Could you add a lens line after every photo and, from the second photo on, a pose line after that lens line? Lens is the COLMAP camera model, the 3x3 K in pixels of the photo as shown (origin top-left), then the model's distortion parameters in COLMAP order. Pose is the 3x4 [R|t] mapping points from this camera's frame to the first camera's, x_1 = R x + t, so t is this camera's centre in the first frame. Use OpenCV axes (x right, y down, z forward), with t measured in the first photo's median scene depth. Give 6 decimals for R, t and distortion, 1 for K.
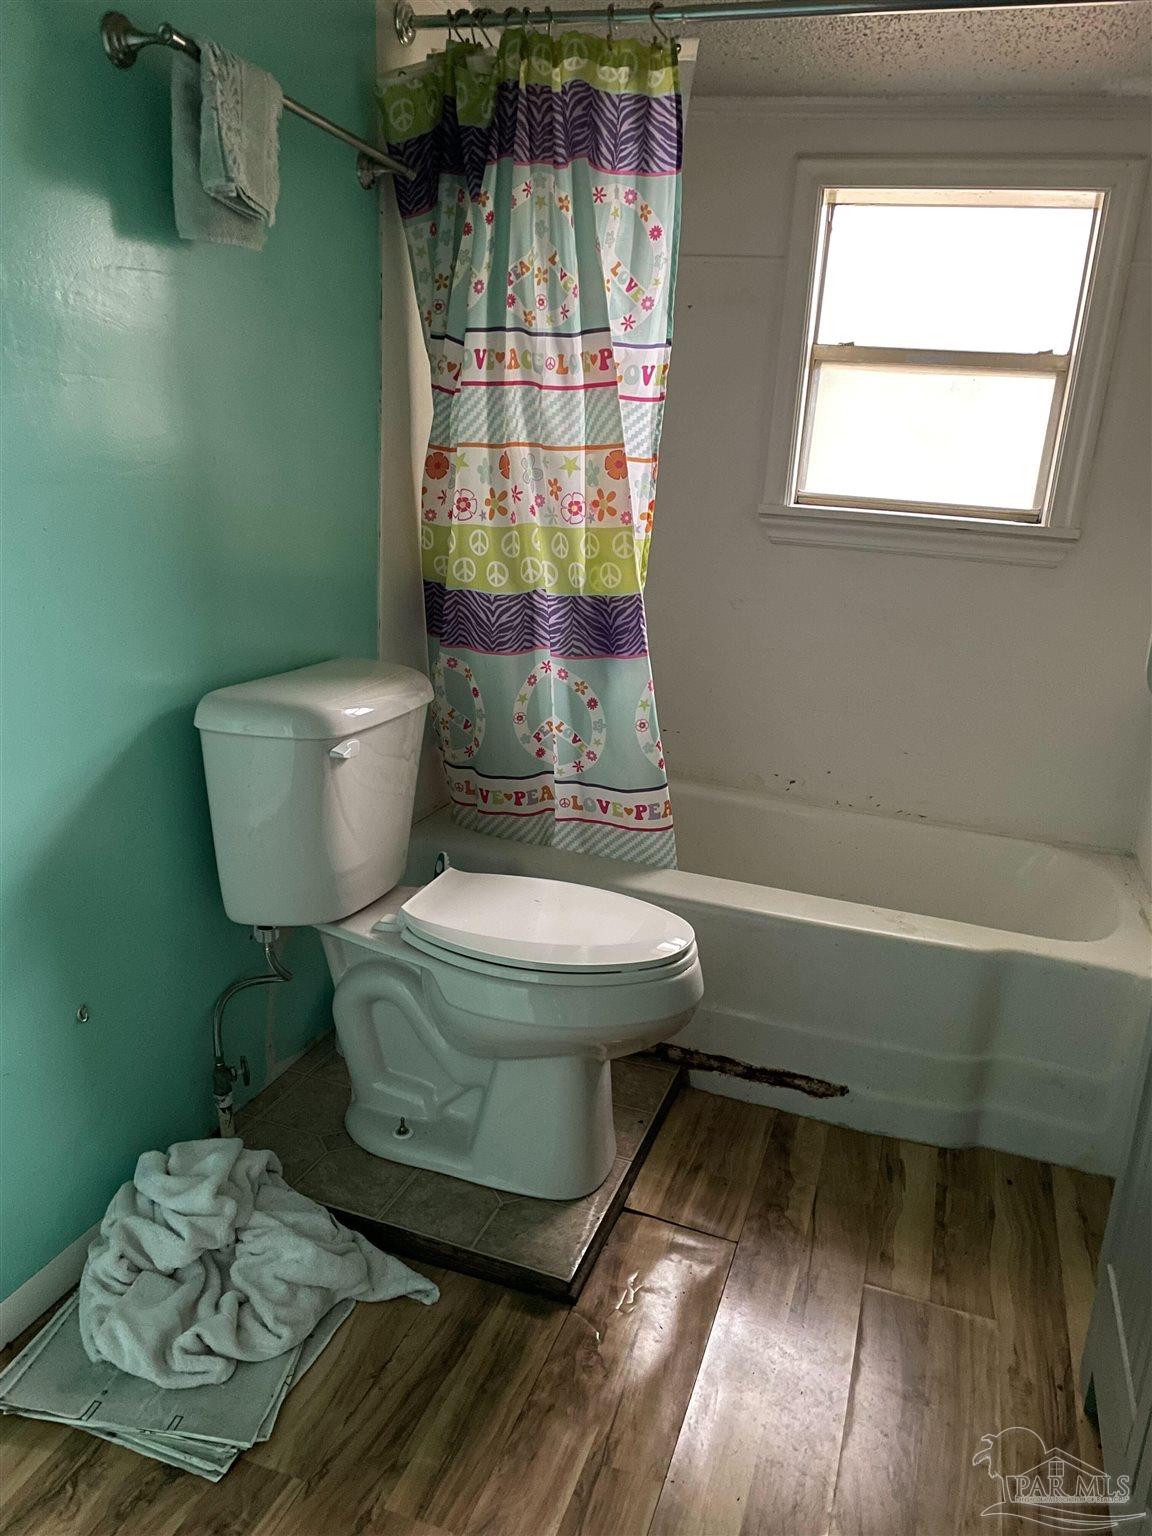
lens RADIAL K [[1174.1, 0, 576.0], [0, 1174.1, 768.0], [0, 0, 1]] dist [0.084892, -0.103325]
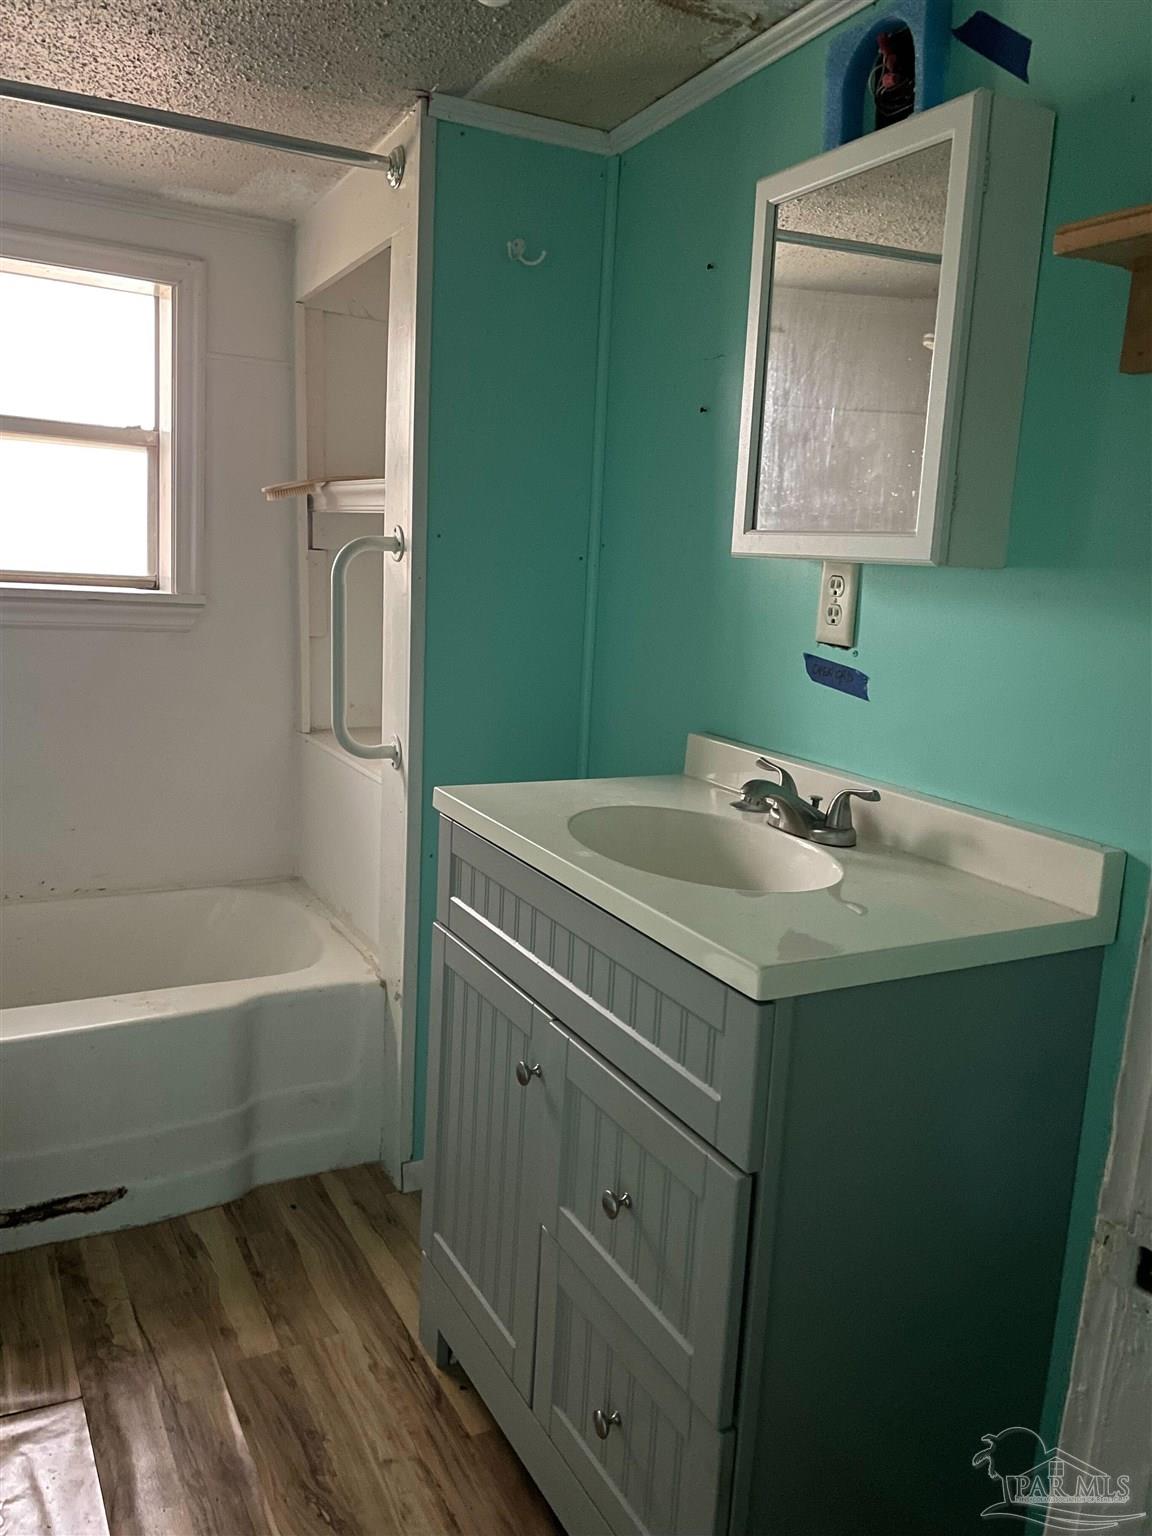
lens RADIAL K [[1174.1, 0, 576.0], [0, 1174.1, 768.0], [0, 0, 1]] dist [0.084892, -0.103325]
pose [[0.685124, -0.167056, 0.709011, -0.152214], [0.181338, 0.981819, 0.056106, -0.053863], [-0.705493, 0.090131, 0.702962, 0.029402]]
